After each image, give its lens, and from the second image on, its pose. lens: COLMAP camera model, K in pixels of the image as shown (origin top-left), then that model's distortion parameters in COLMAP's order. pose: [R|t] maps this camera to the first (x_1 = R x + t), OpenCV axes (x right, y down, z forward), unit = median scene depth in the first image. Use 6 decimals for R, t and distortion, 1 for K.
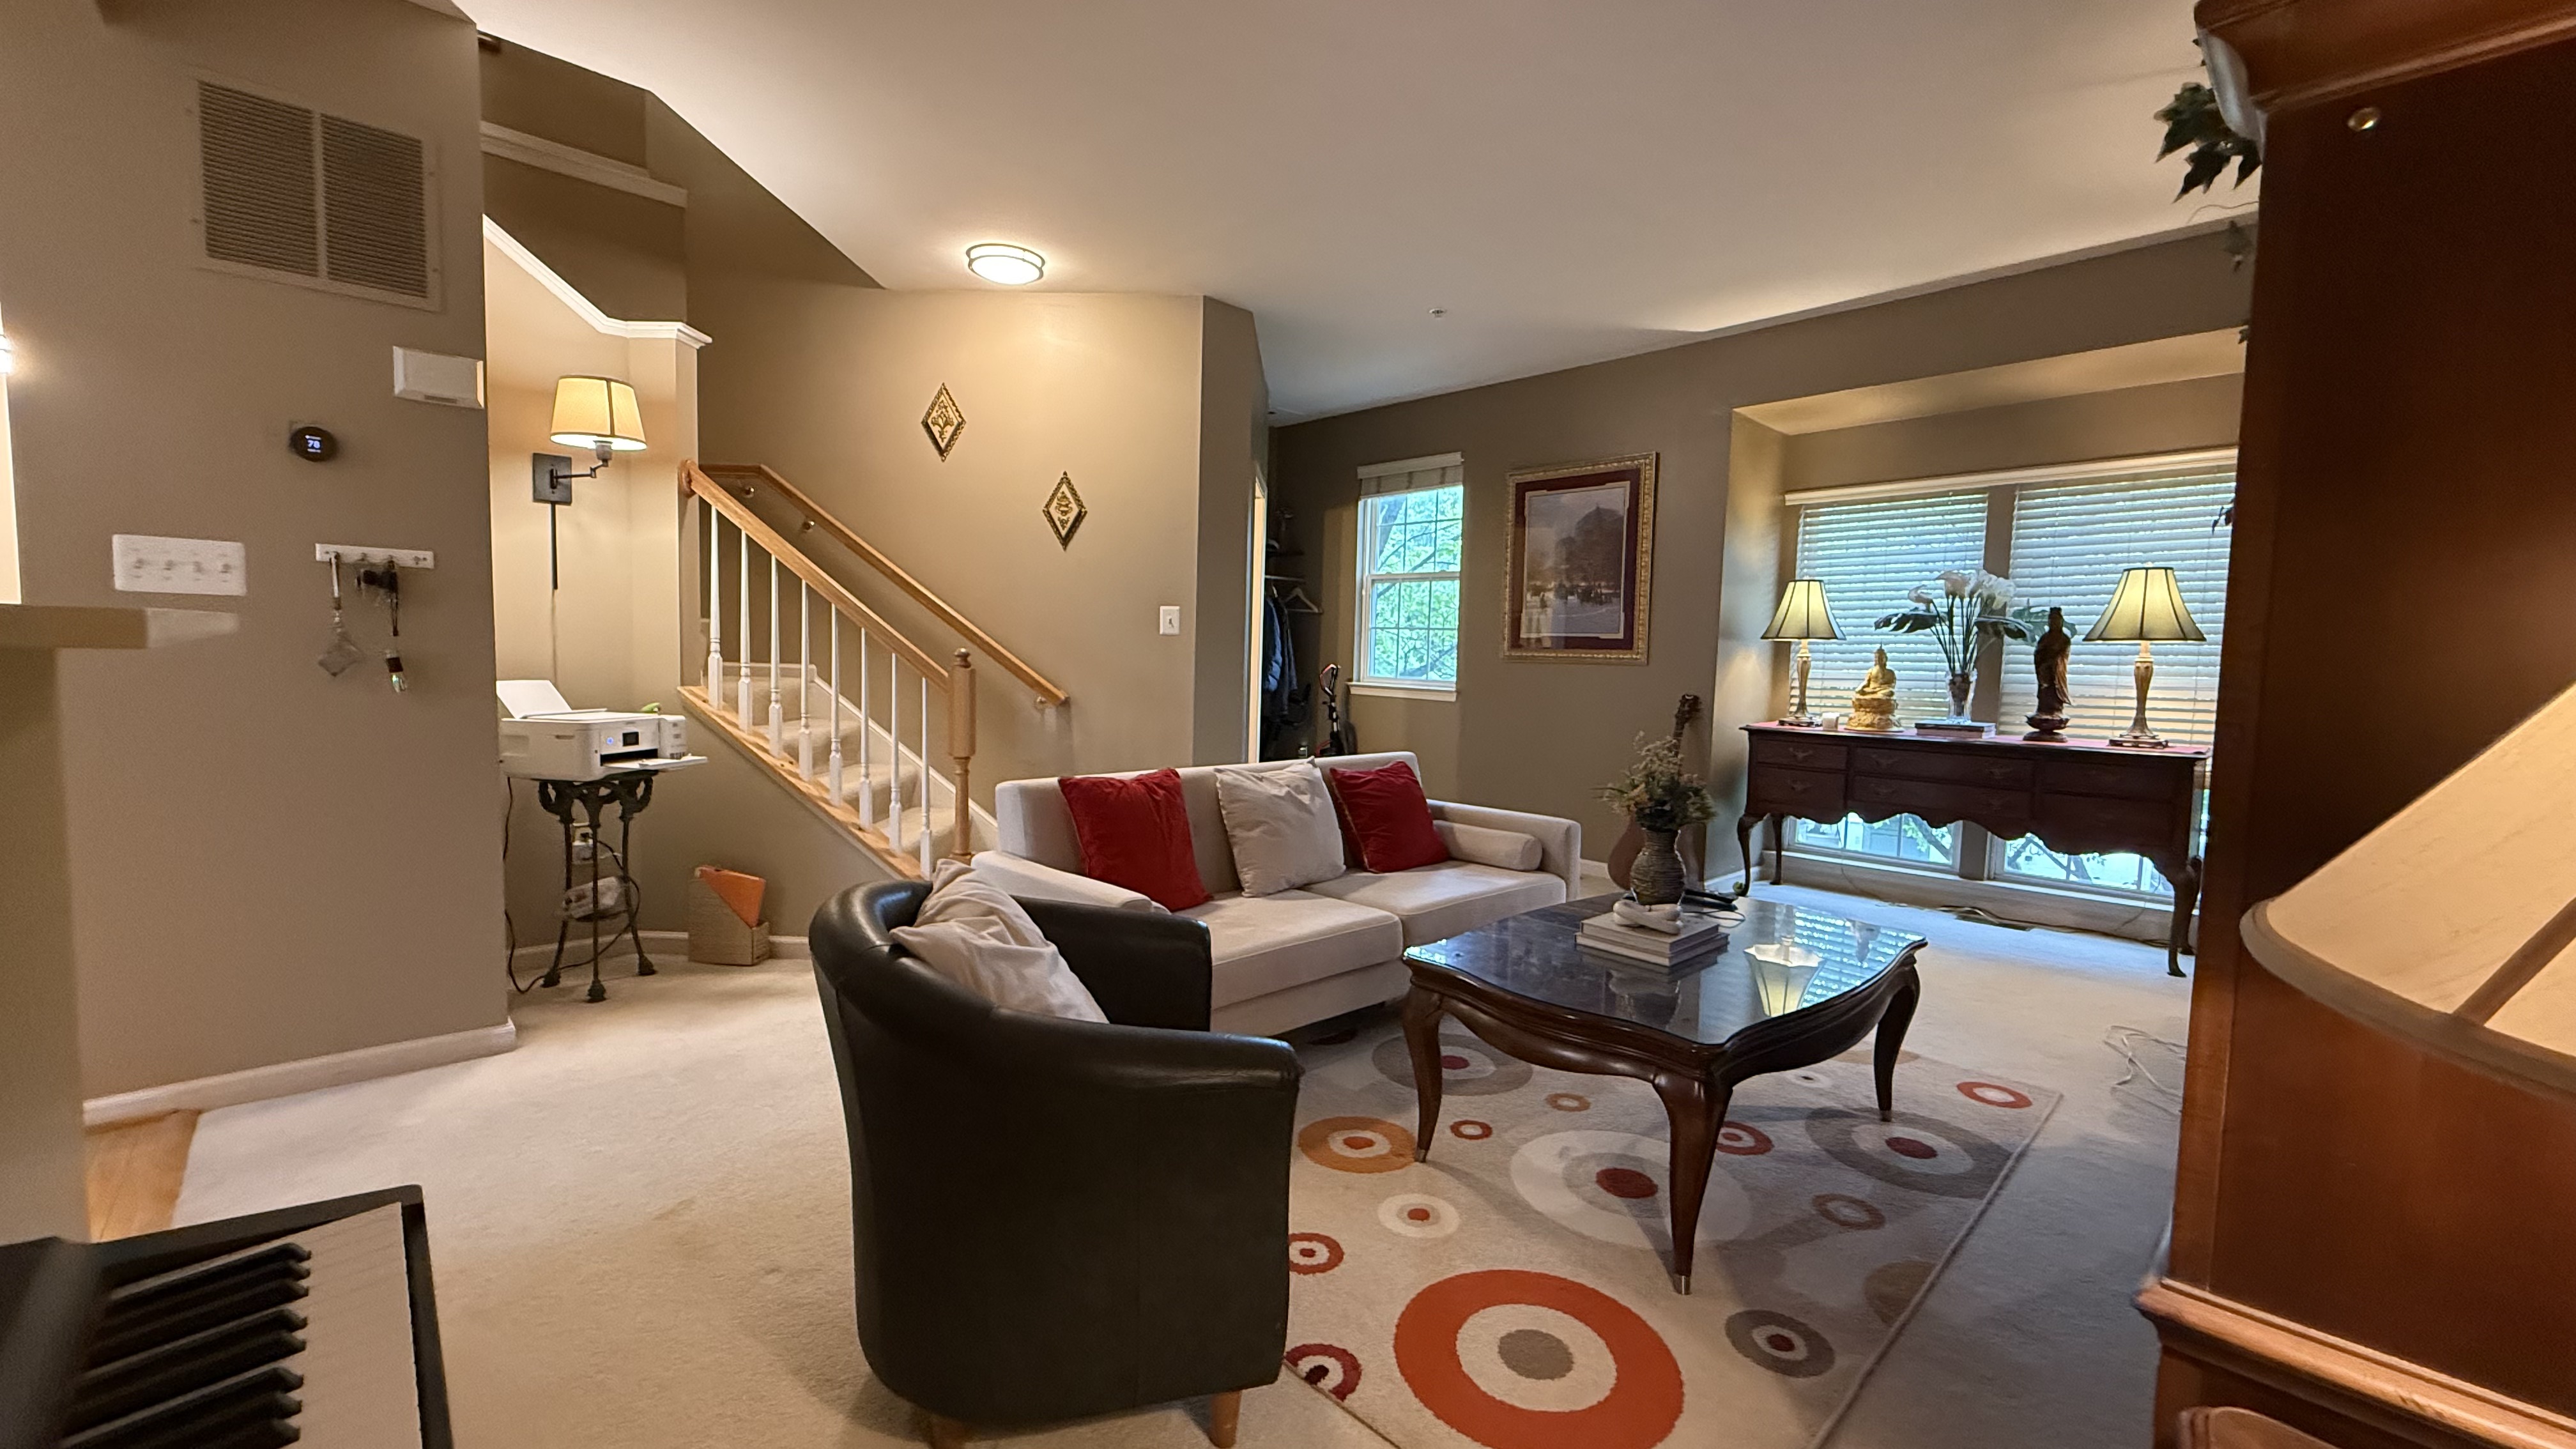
lens RADIAL K [[1025.9, 0, 1274.7], [0, 1025.9, 721.6], [0, 0, 1]] dist [-0.000810, 0.000235]
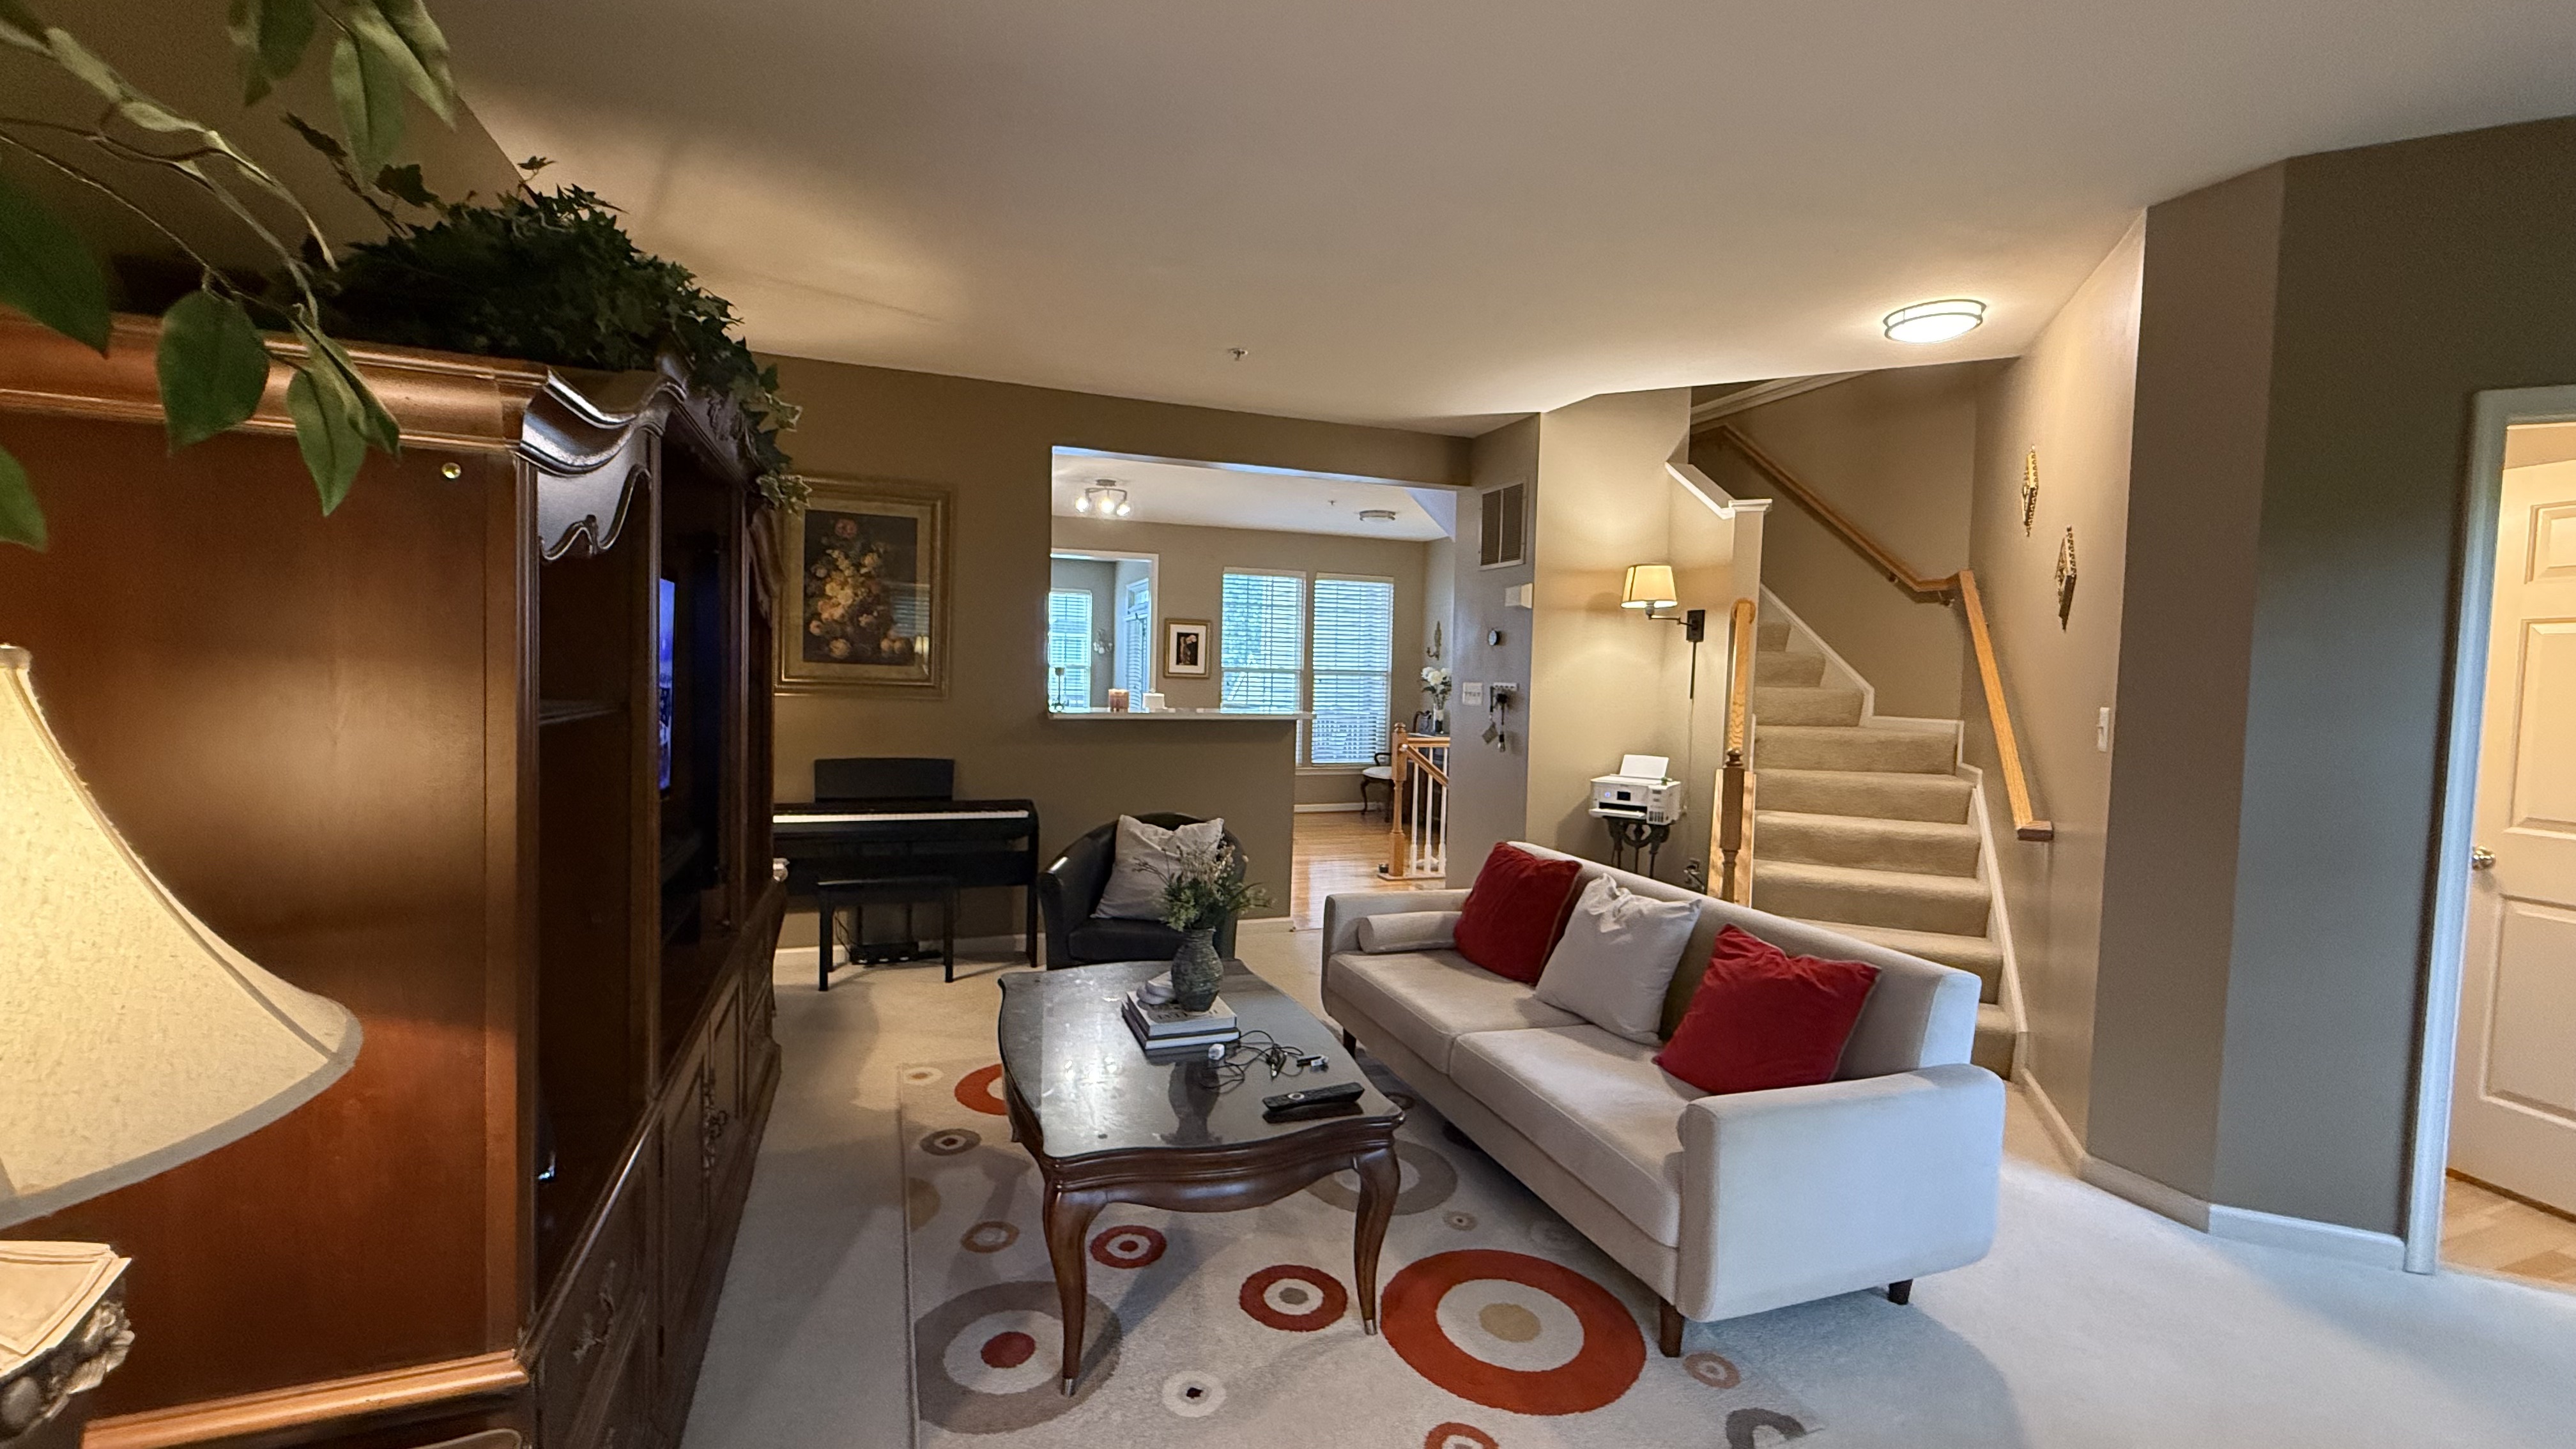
lens RADIAL K [[1025.9, 0, 1274.7], [0, 1025.9, 721.6], [0, 0, 1]] dist [-0.000810, 0.000235]
pose [[-0.390747, 0.008808, -0.920456, 0.728338], [-0.095009, 0.994228, 0.049847, -0.089154], [0.915582, 0.106929, -0.387655, 0.820922]]
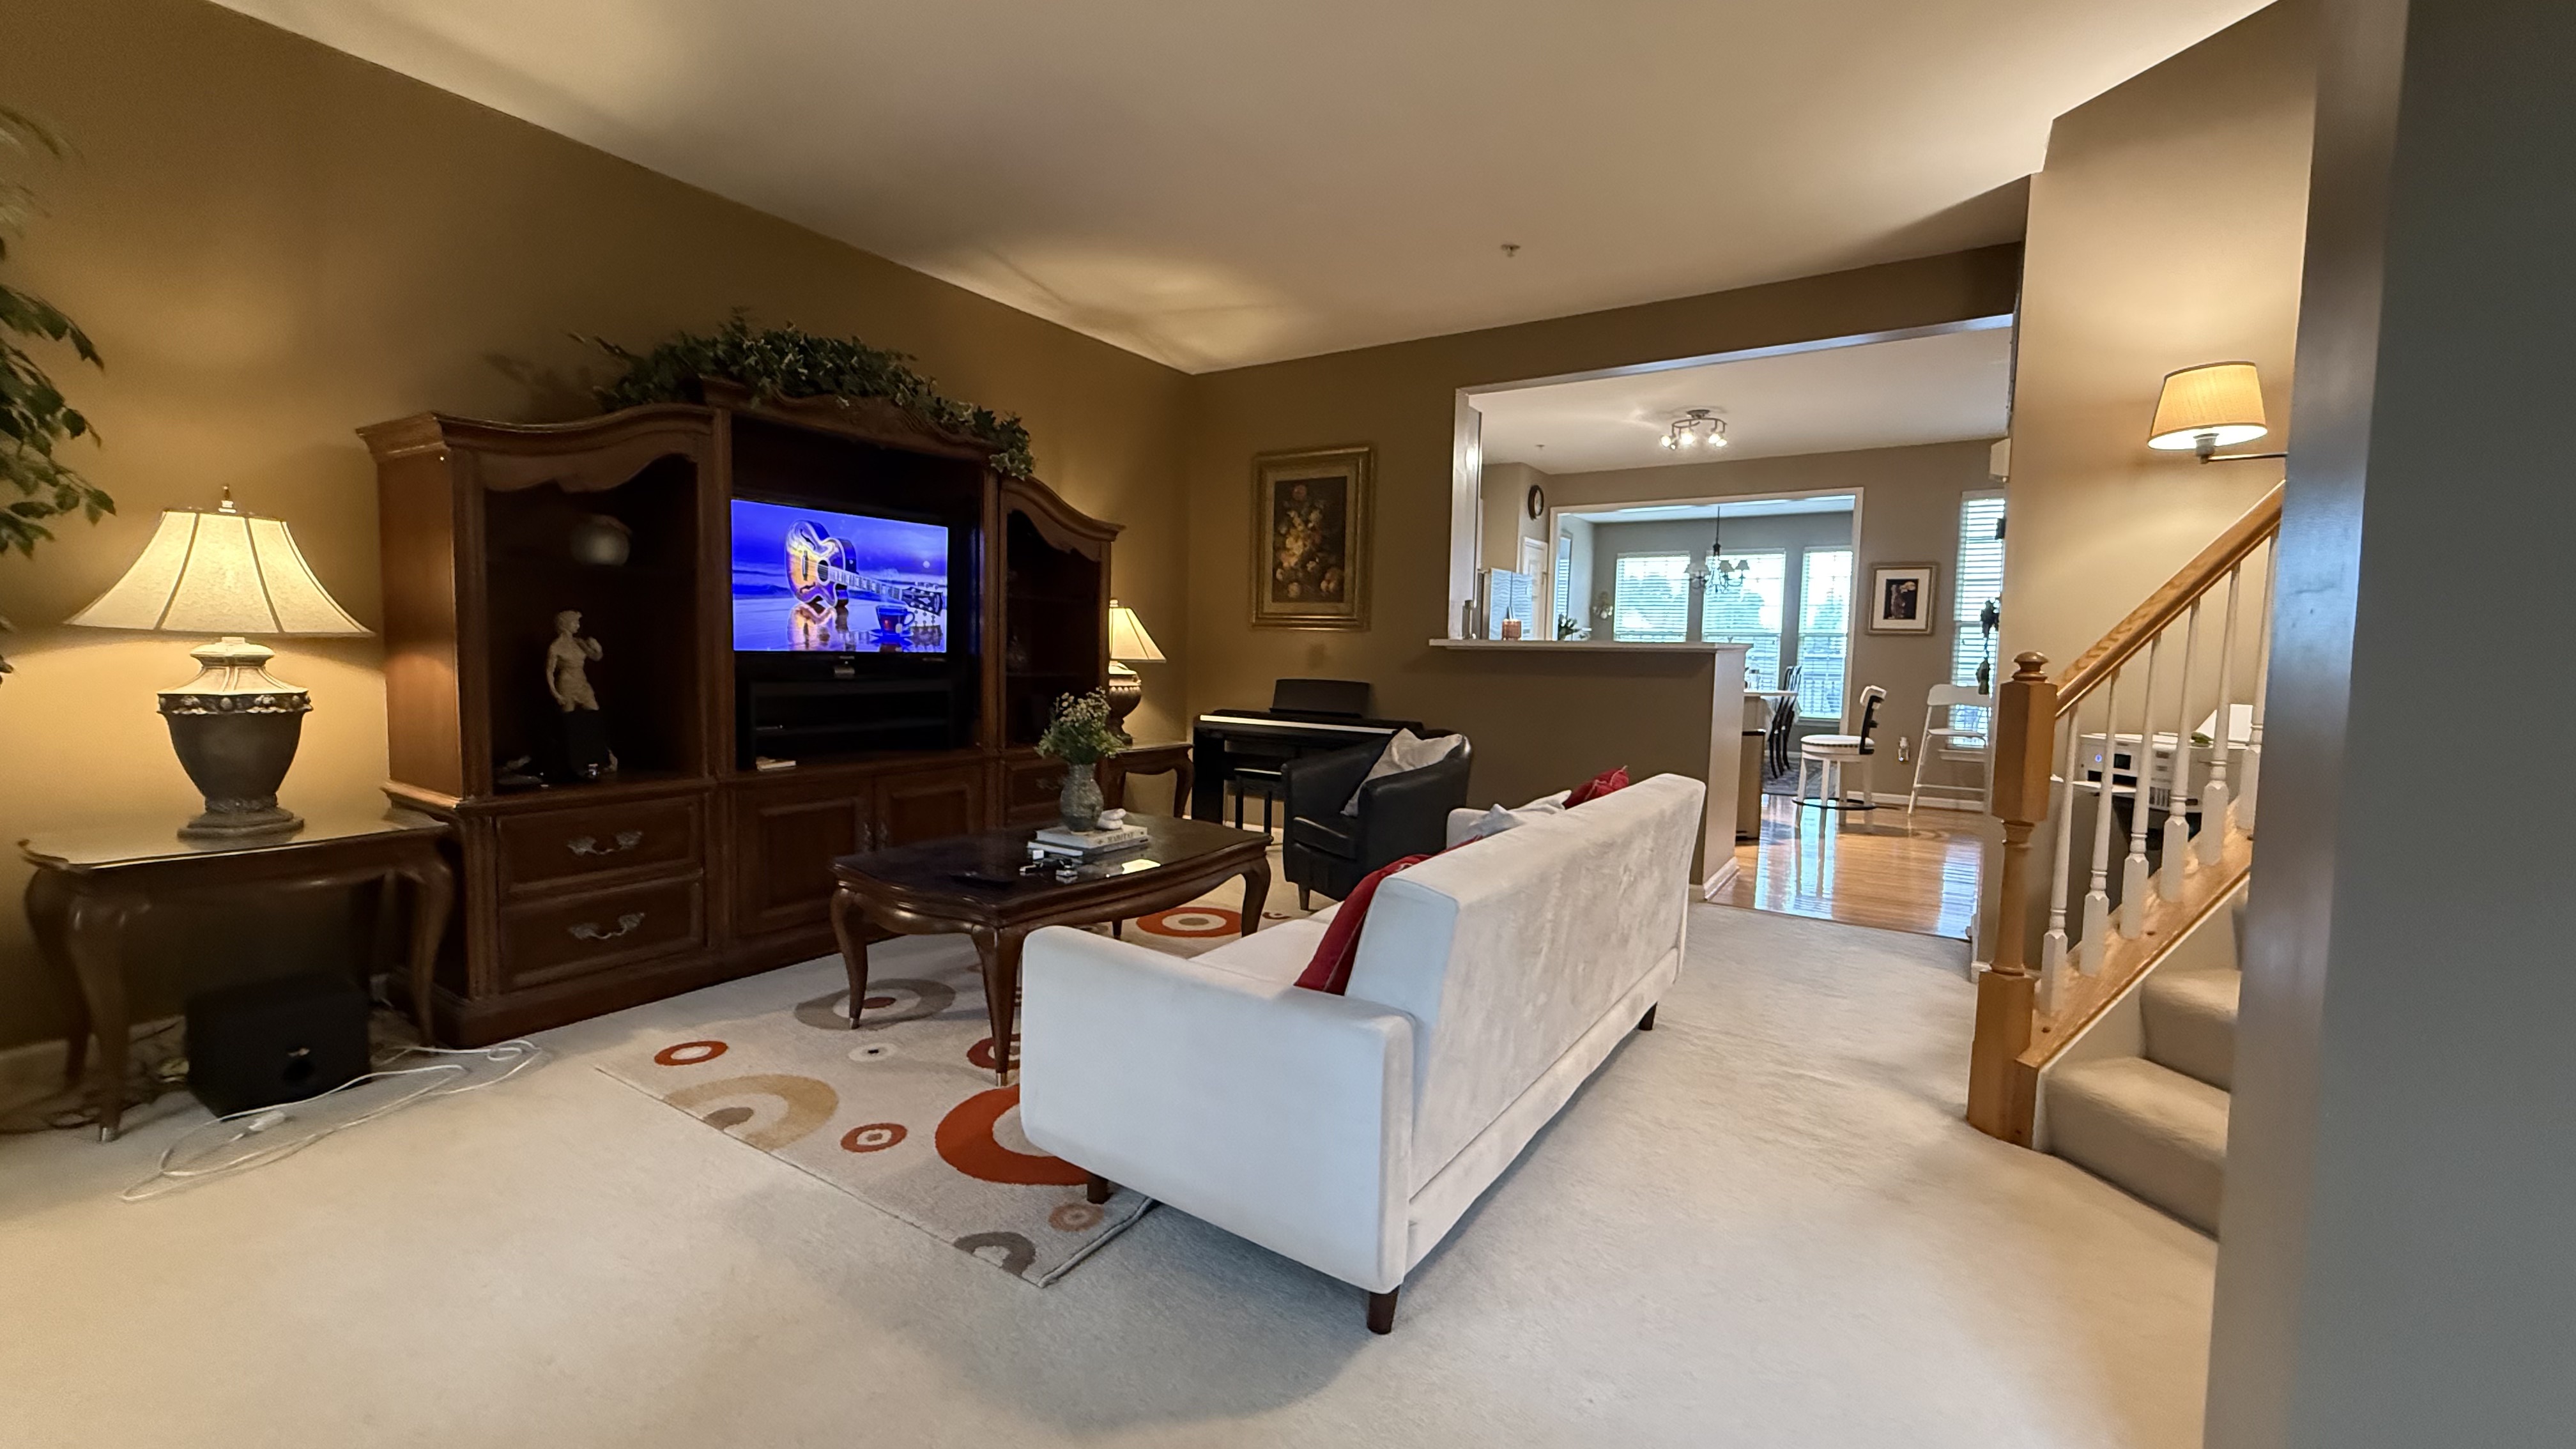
lens RADIAL K [[1025.9, 0, 1274.7], [0, 1025.9, 721.6], [0, 0, 1]] dist [-0.000810, 0.000235]
pose [[-0.972655, -0.029595, -0.230362, 0.238772], [-0.060471, 0.989910, 0.128149, -0.068623], [0.224245, 0.138575, -0.964630, 1.286016]]
